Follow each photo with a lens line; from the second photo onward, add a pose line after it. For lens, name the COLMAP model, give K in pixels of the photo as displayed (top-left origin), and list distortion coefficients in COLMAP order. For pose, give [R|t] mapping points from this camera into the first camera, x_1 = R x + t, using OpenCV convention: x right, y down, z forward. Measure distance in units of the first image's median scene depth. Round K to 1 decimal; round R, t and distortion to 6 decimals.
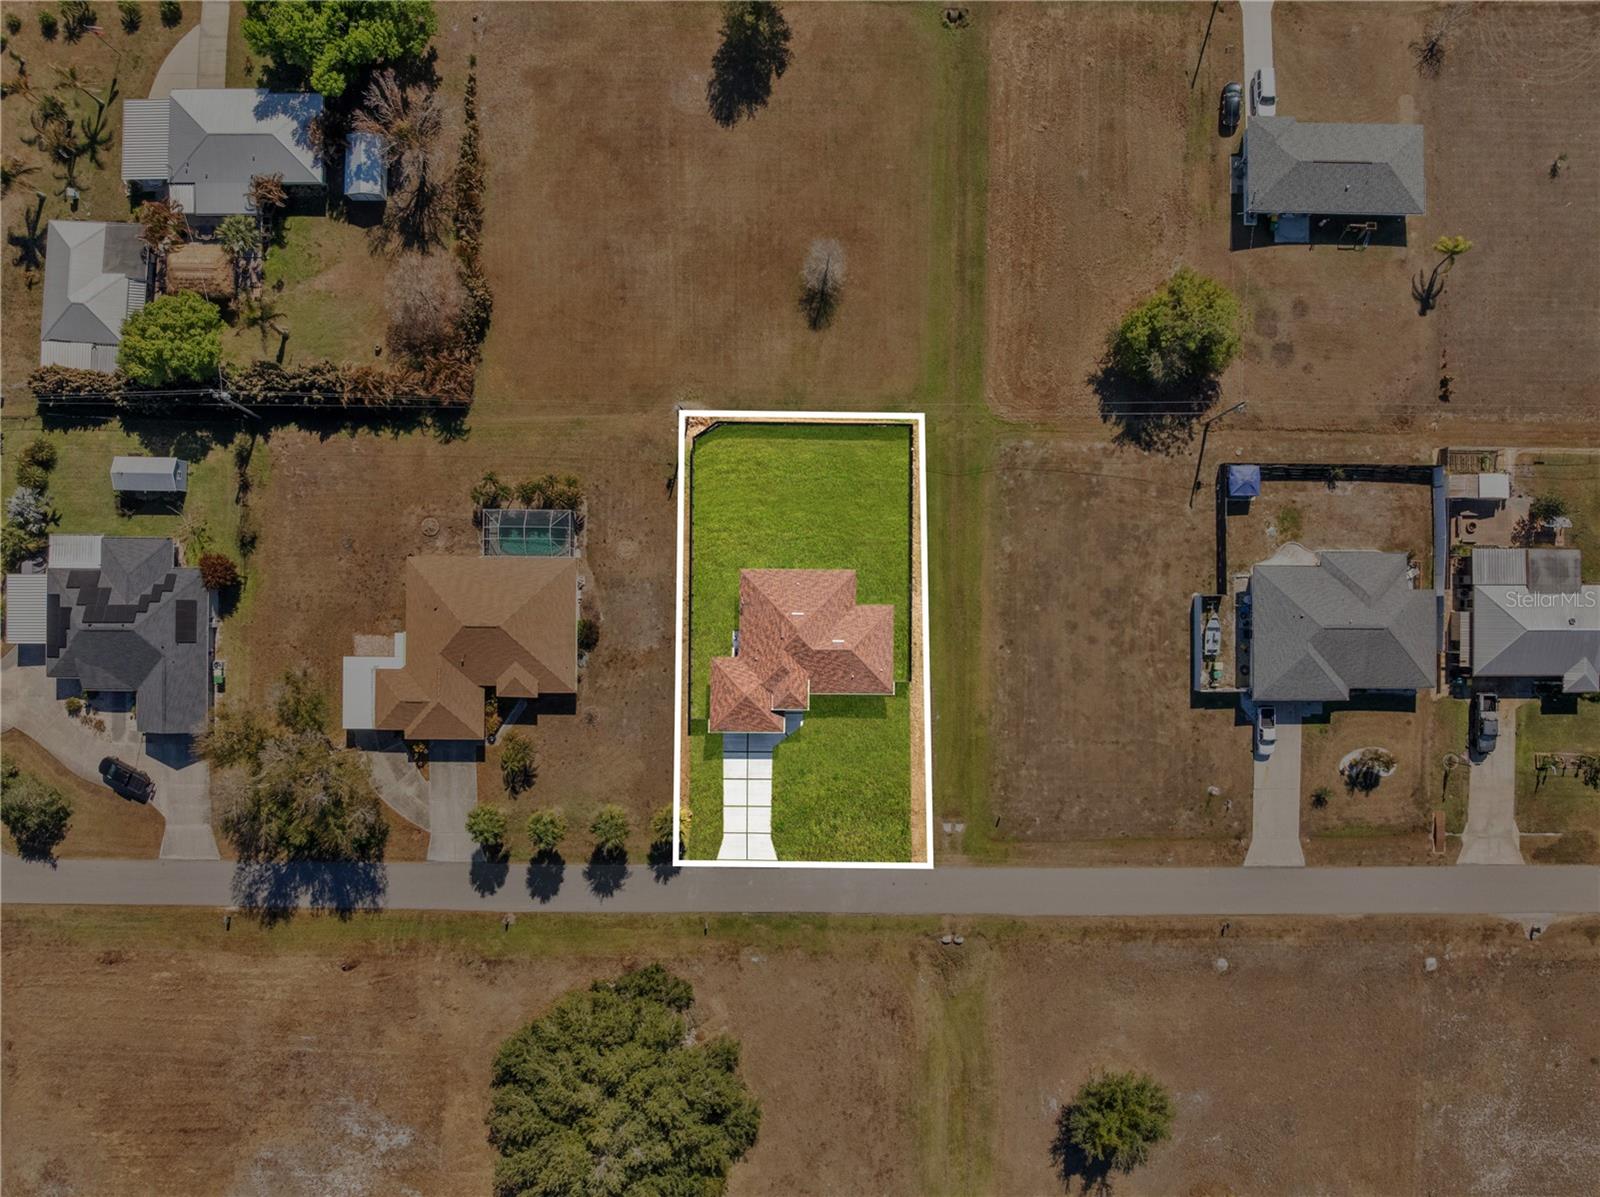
lens RADIAL K [[1129.0, 0, 803.8], [0, 1129.0, 594.8], [0, 0, 1]] dist [-0.063768, 0.035981]
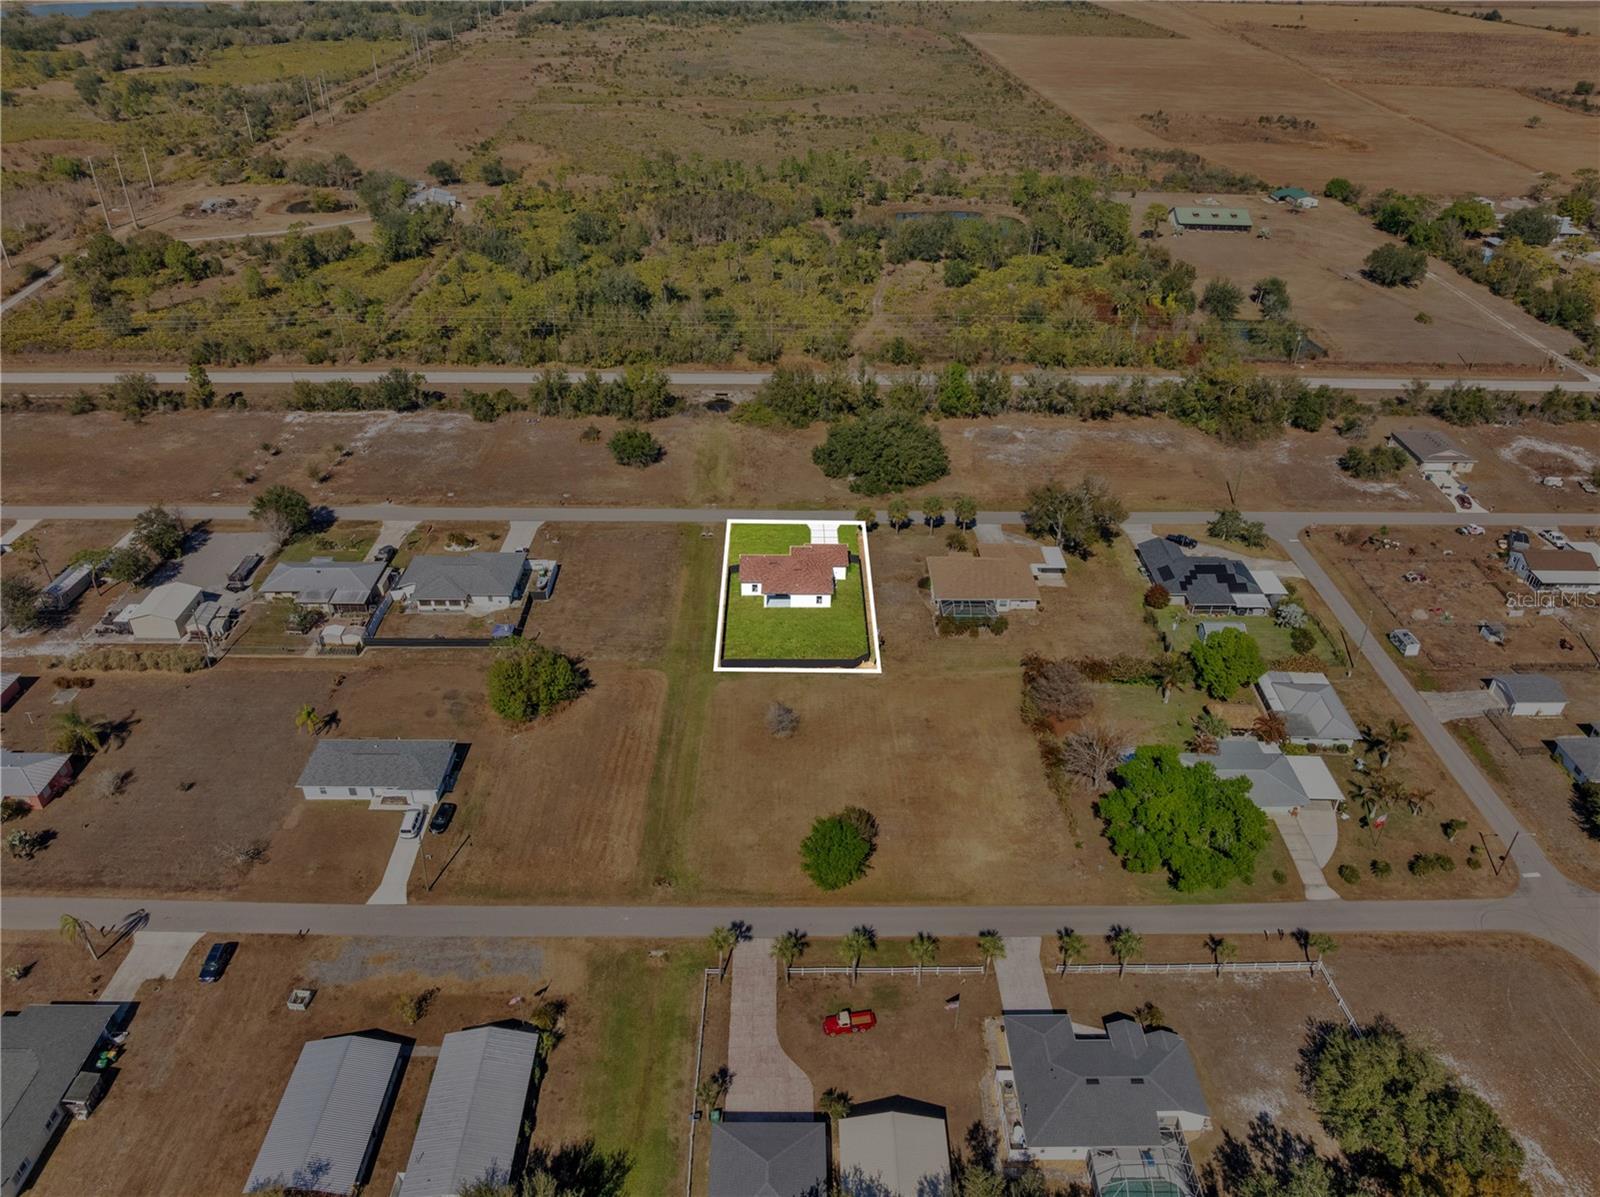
lens RADIAL K [[1129.0, 0, 803.8], [0, 1129.0, 594.8], [0, 0, 1]] dist [-0.063768, 0.035981]
pose [[-0.999710, -0.004139, -0.023741, 0.023613], [-0.018043, -0.524521, 0.851206, -1.358096], [-0.015976, 0.851387, 0.524294, 0.152574]]
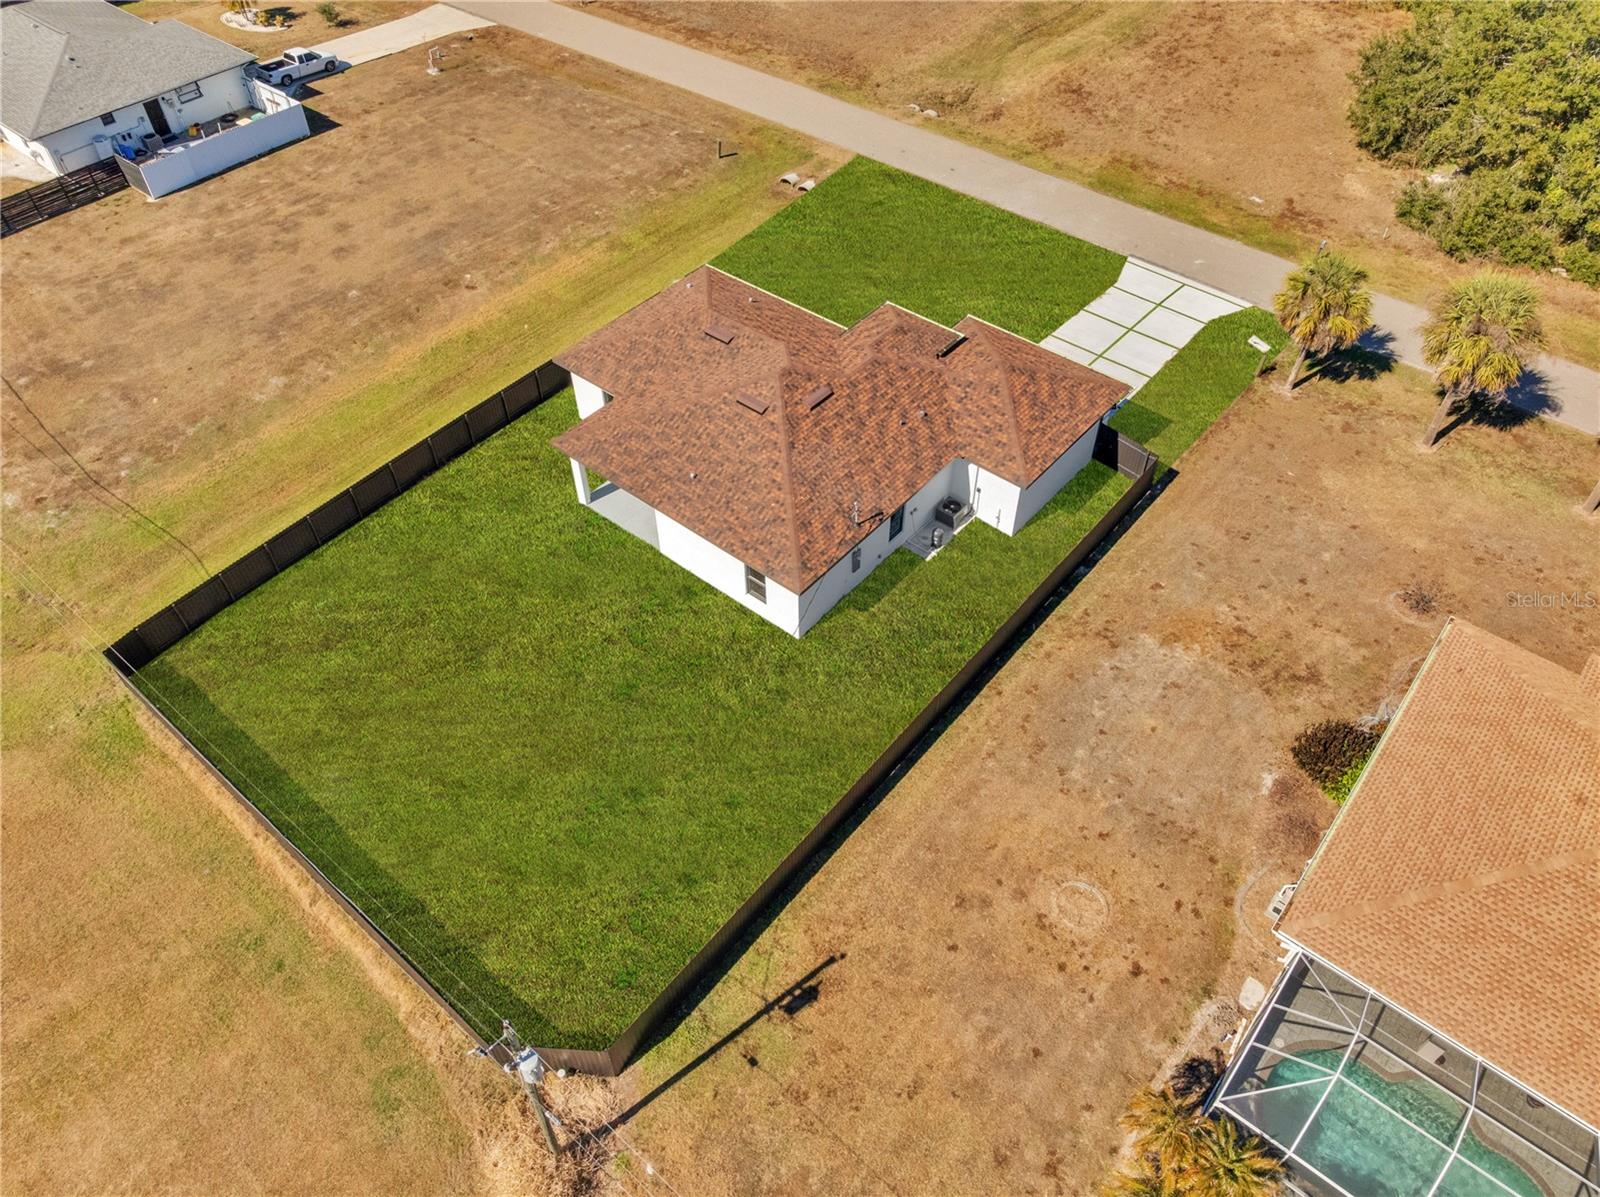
lens RADIAL K [[1129.0, 0, 803.8], [0, 1129.0, 594.8], [0, 0, 1]] dist [-0.063768, 0.035981]
pose [[-0.774253, -0.464672, 0.429666, -0.187226], [0.632866, -0.564490, 0.529936, -0.182336], [-0.003704, 0.682225, 0.731133, 0.751338]]
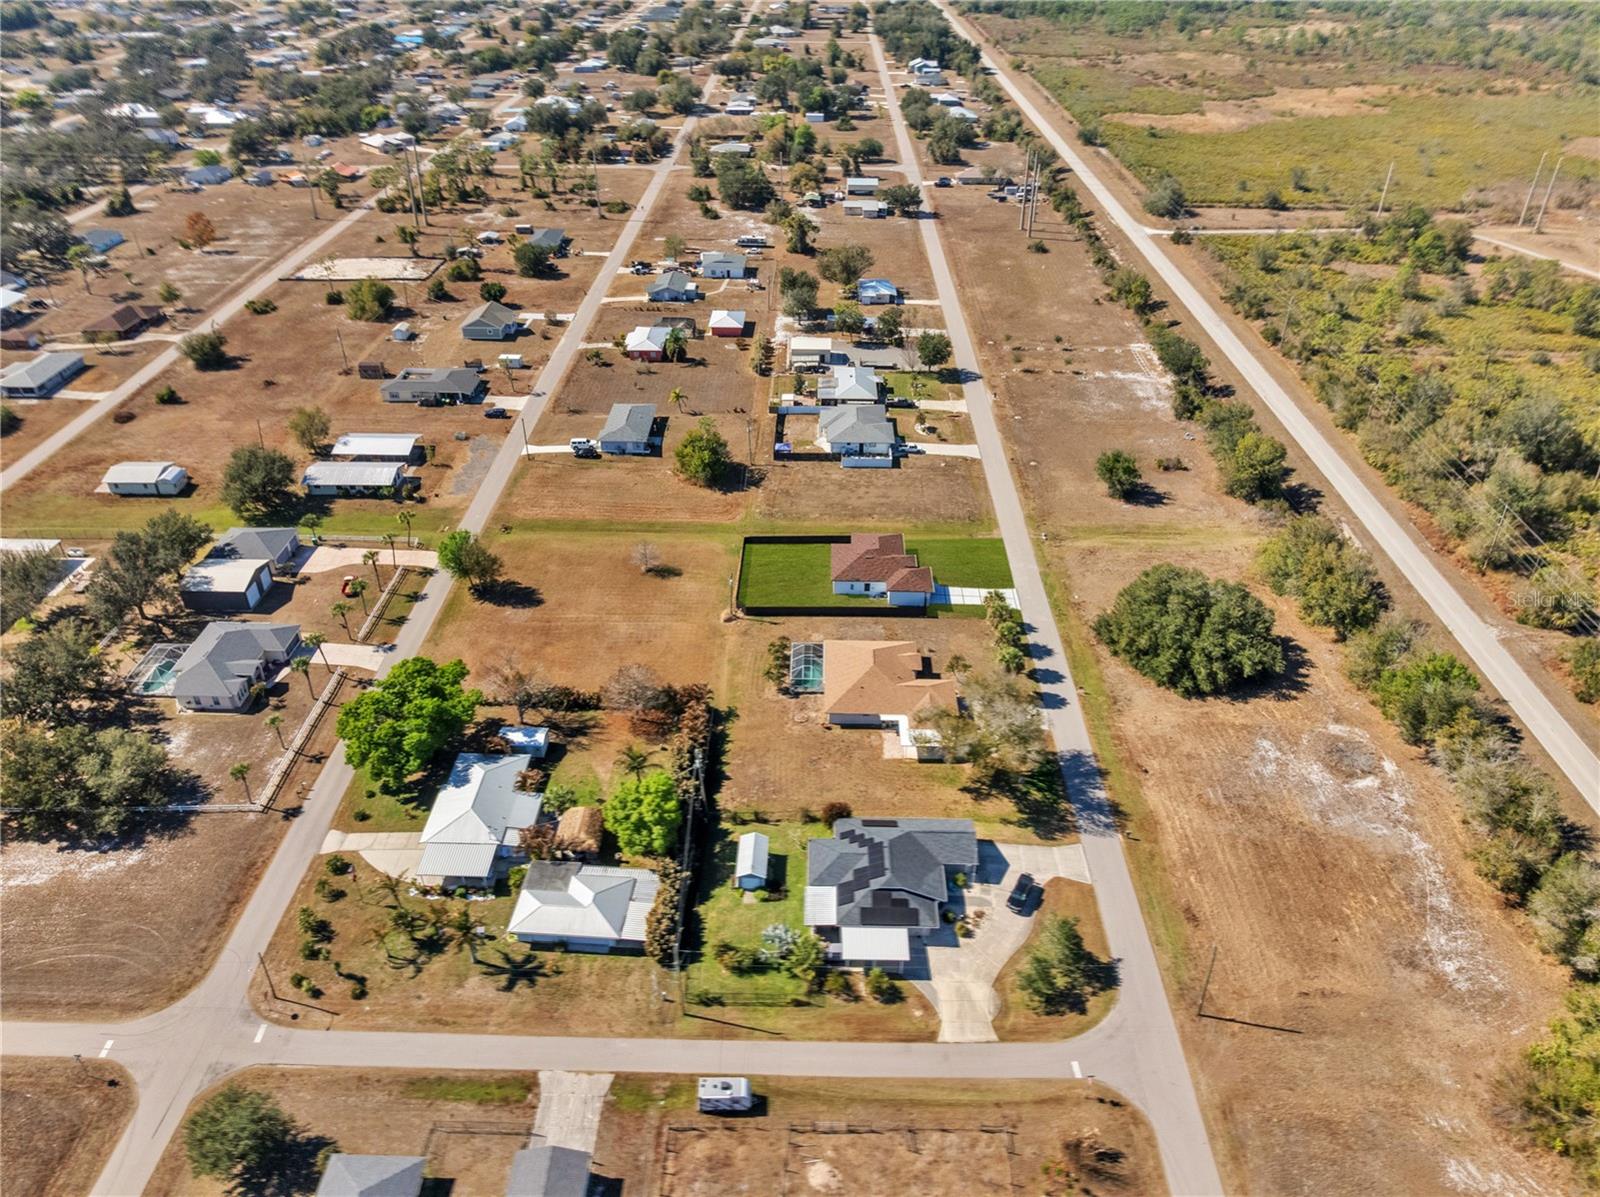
lens RADIAL K [[1129.0, 0, 803.8], [0, 1129.0, 594.8], [0, 0, 1]] dist [-0.063768, 0.035981]
pose [[0.011251, -0.547152, 0.836958, -1.376411], [0.999823, 0.018797, -0.001152, -0.058120], [-0.015102, 0.836822, 0.547267, 0.133542]]
